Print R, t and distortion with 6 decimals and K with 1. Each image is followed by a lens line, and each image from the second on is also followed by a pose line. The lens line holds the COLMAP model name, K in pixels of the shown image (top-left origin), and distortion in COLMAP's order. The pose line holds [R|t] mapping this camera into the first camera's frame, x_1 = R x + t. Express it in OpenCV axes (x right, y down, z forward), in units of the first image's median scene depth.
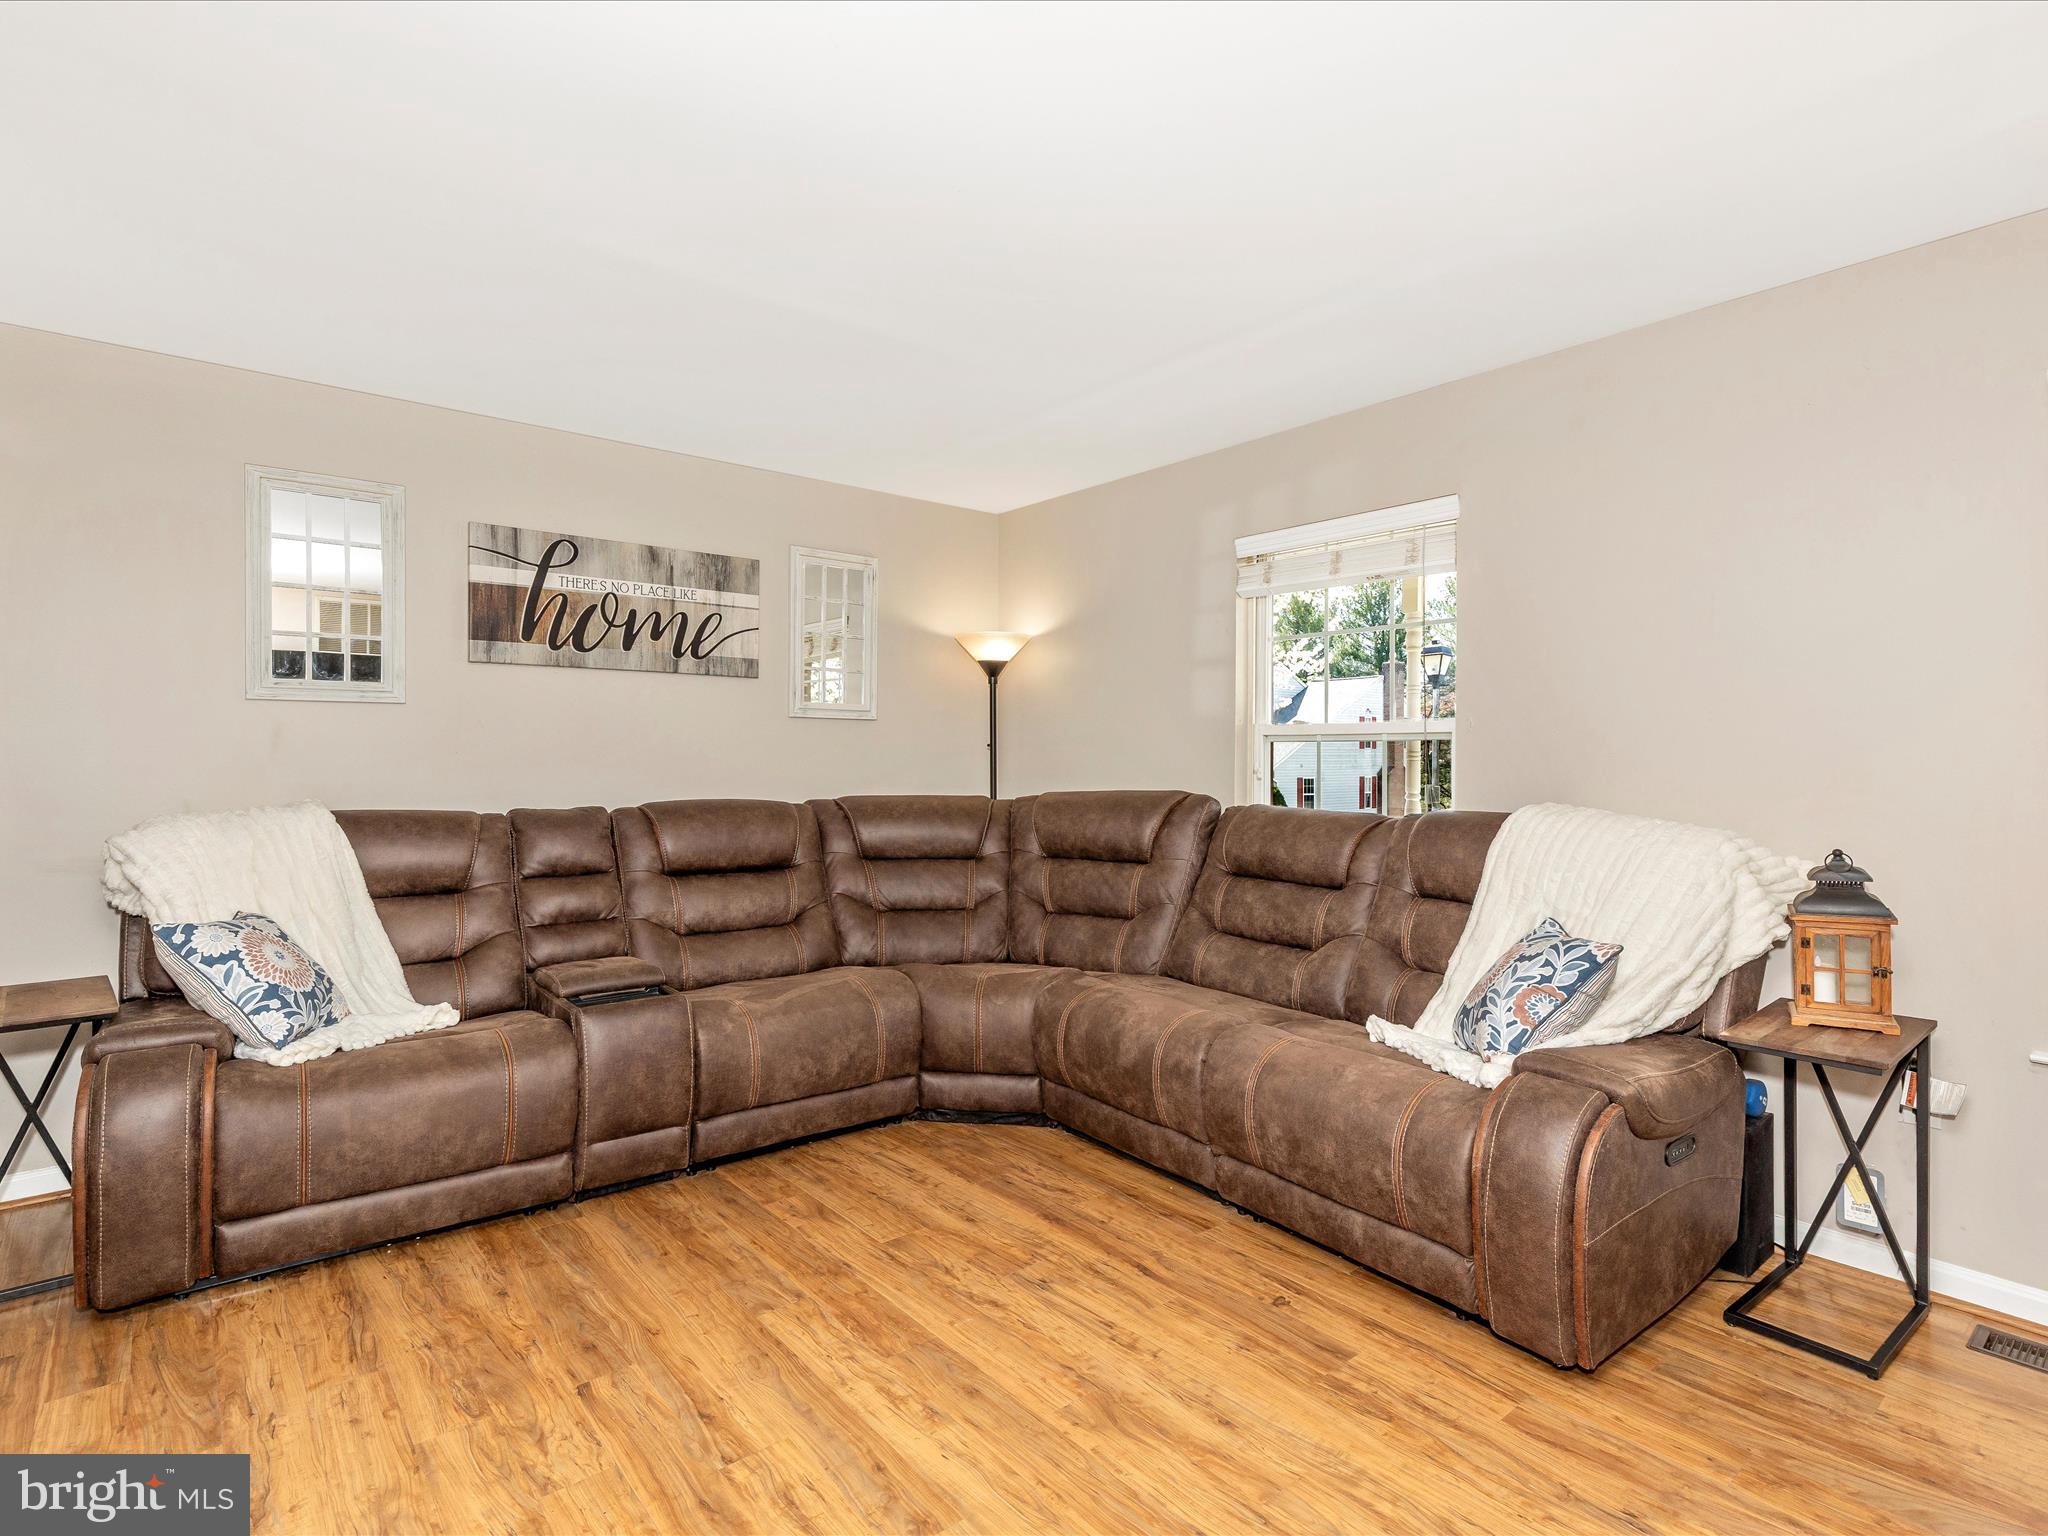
lens RADIAL K [[1033.1, 0, 1024.0], [0, 1033.1, 768.0], [0, 0, 1]] dist [0.016737, -0.000559]
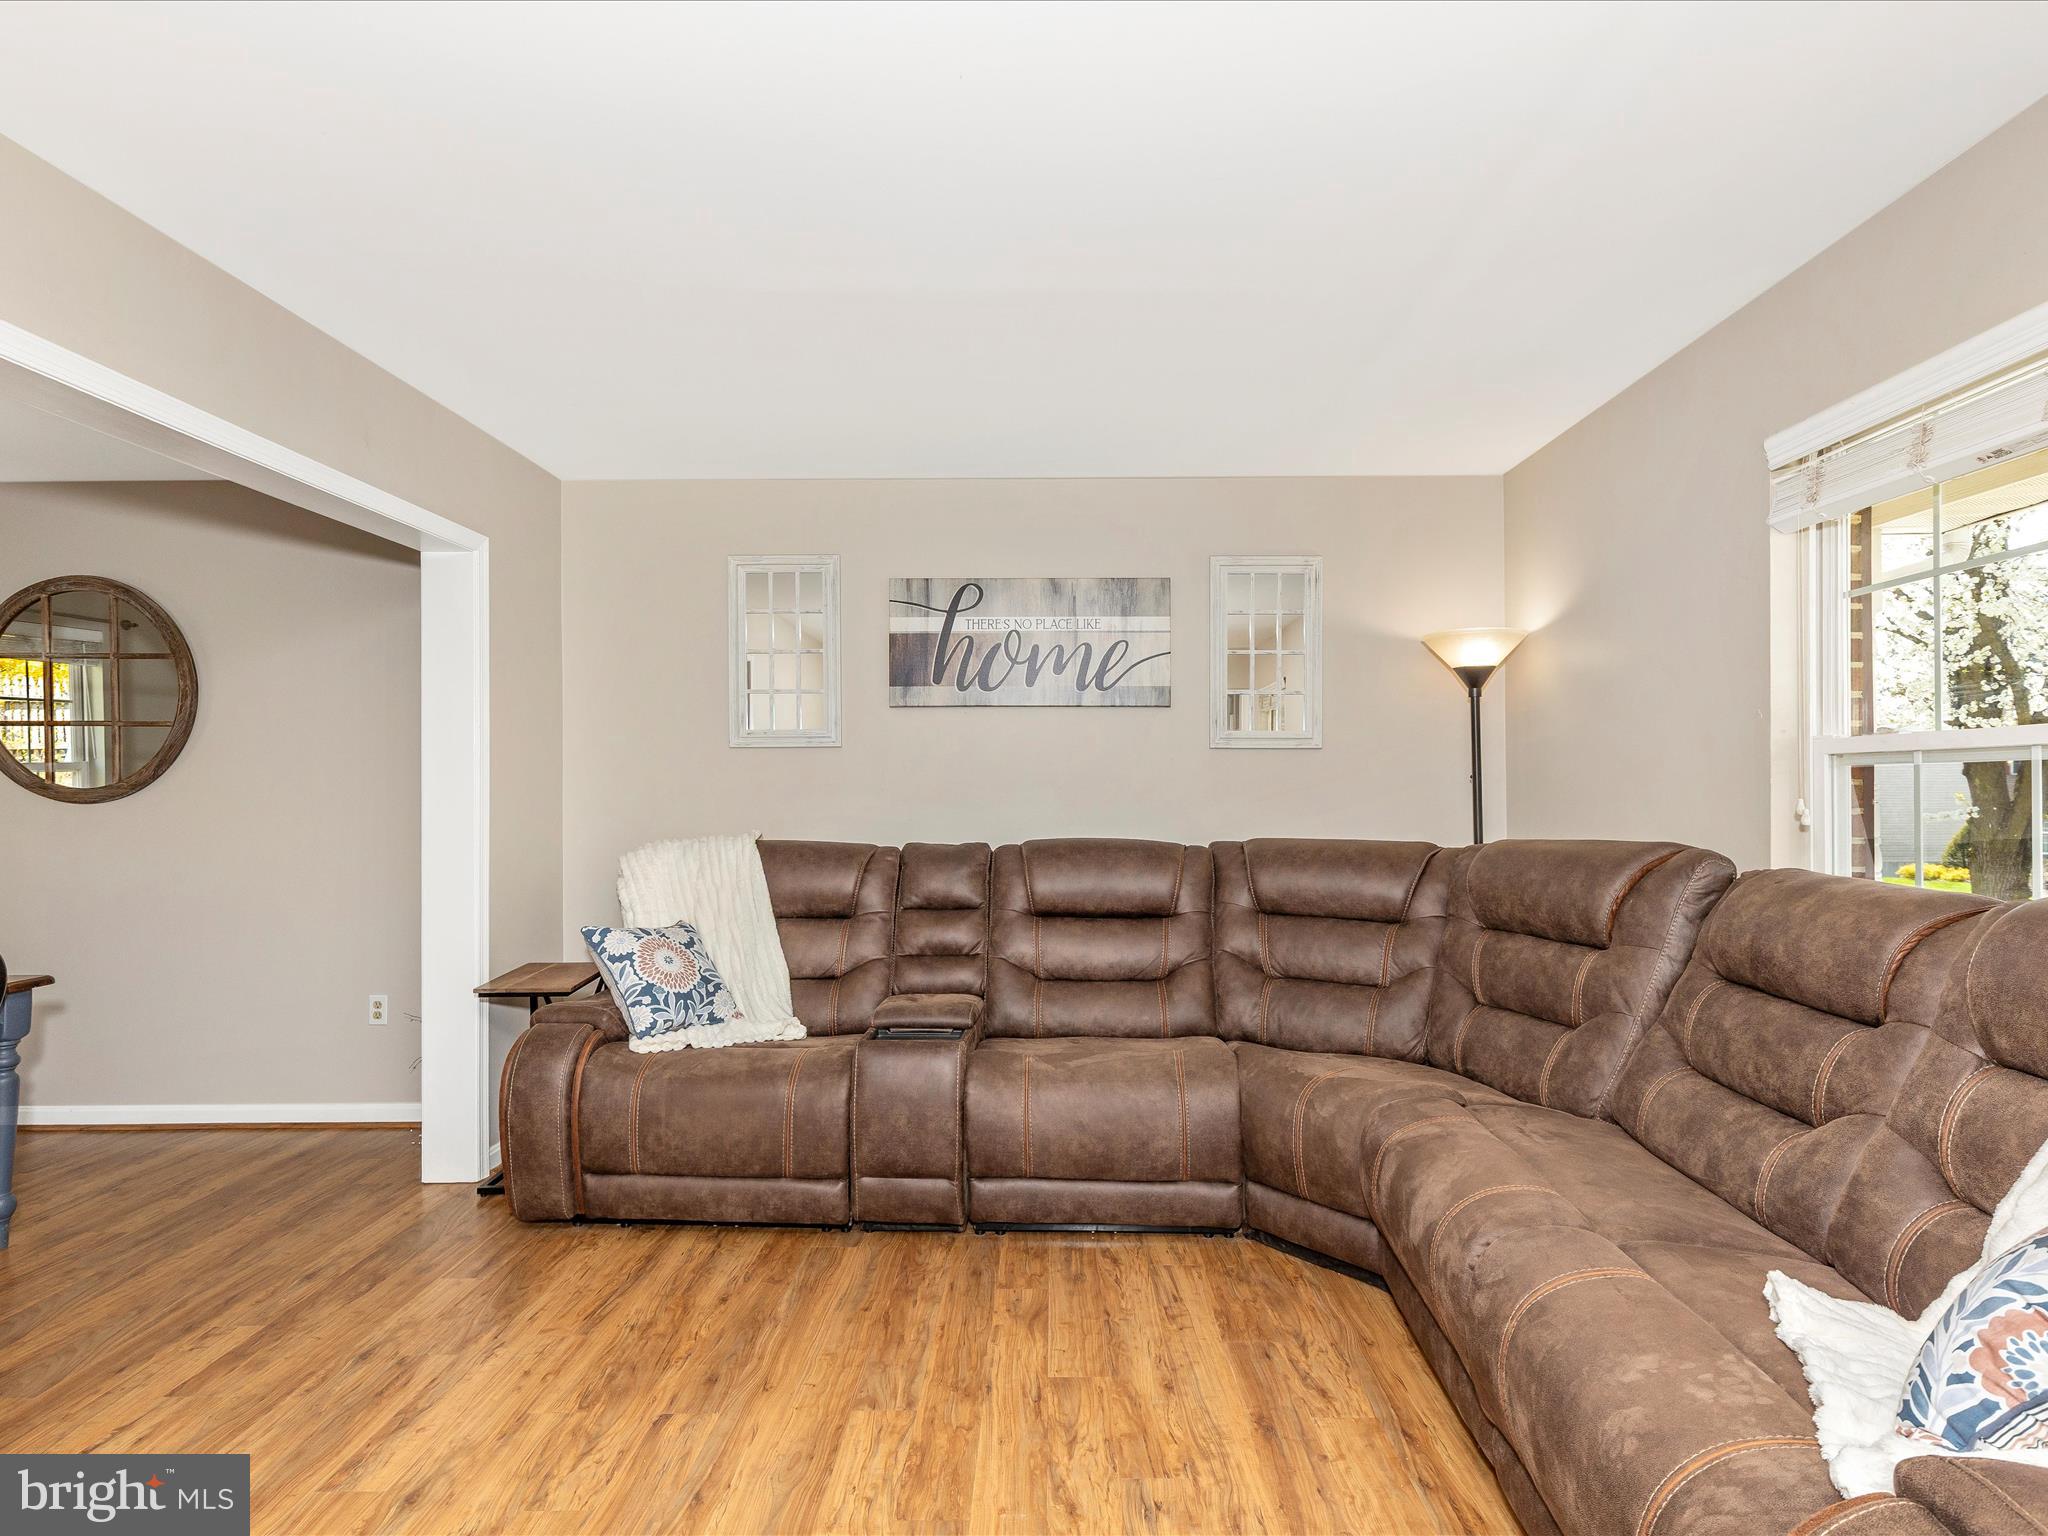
lens RADIAL K [[1055.2, 0, 1040.0], [0, 1055.2, 795.9], [0, 0, 1]] dist [0.012804, -0.001475]
pose [[0.771459, -0.002219, -0.636275, 0.323433], [-0.002809, 0.999972, -0.006893, -0.001871], [0.636273, 0.007105, 0.771431, 0.272660]]
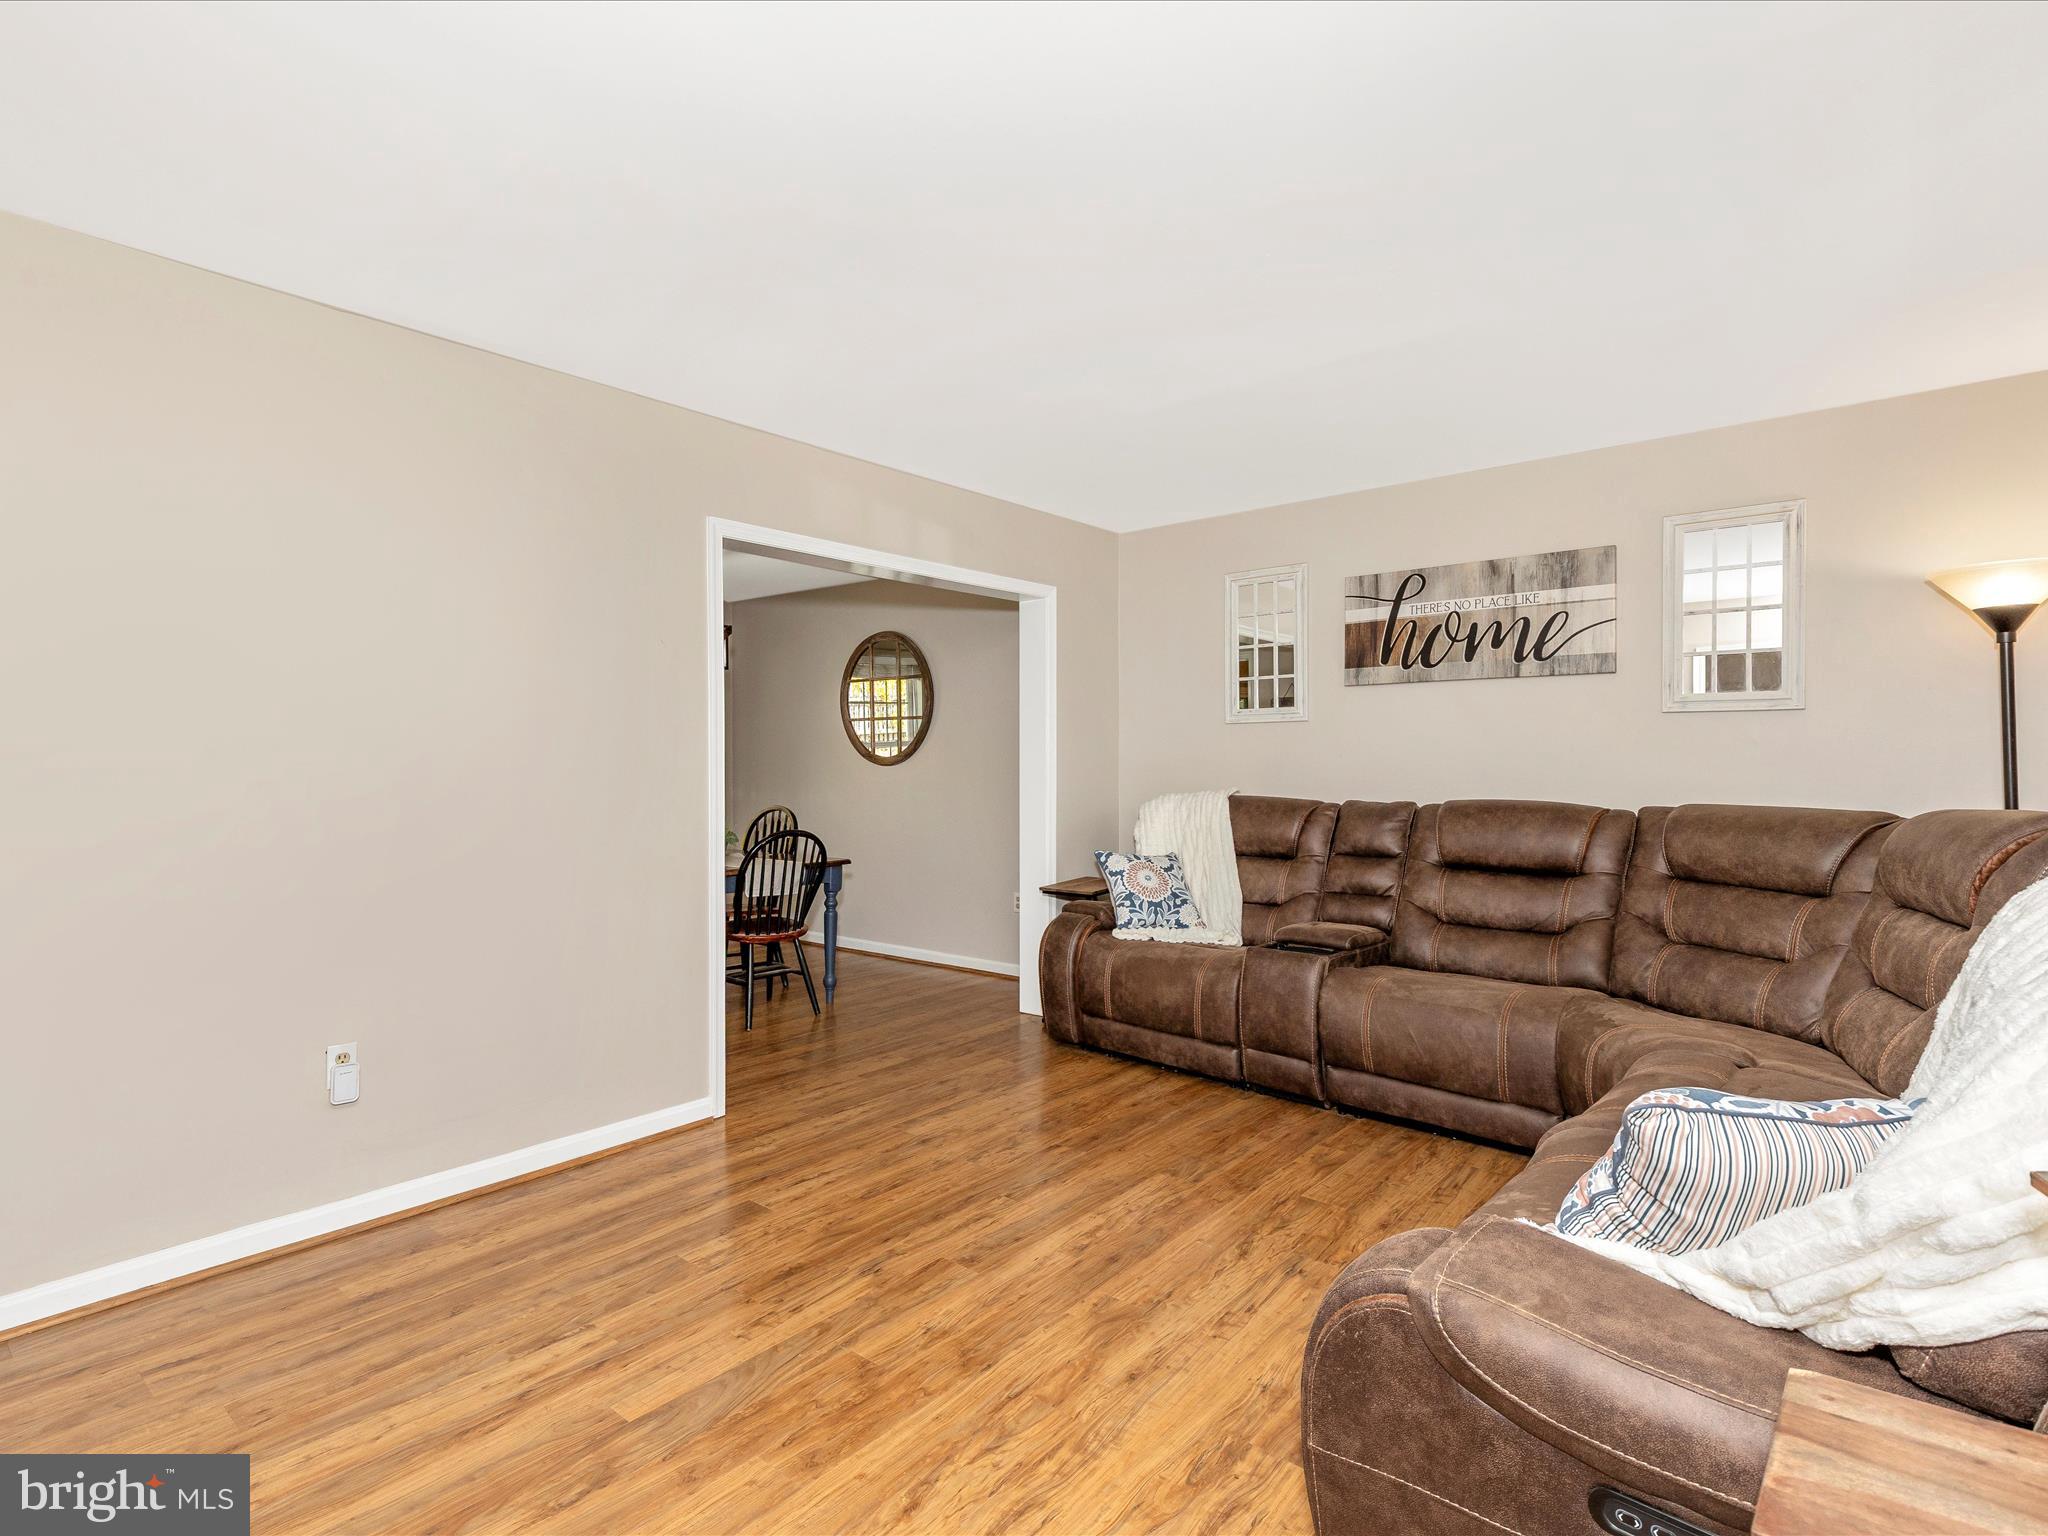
lens RADIAL K [[1016.4, 0, 1033.3], [0, 1016.4, 781.6], [0, 0, 1]] dist [0.014397, -0.001134]
pose [[0.199330, 0.015751, -0.979806, 0.701326], [-0.008650, 0.999860, 0.014314, 0.002307], [0.979894, 0.005622, 0.199439, 0.405212]]
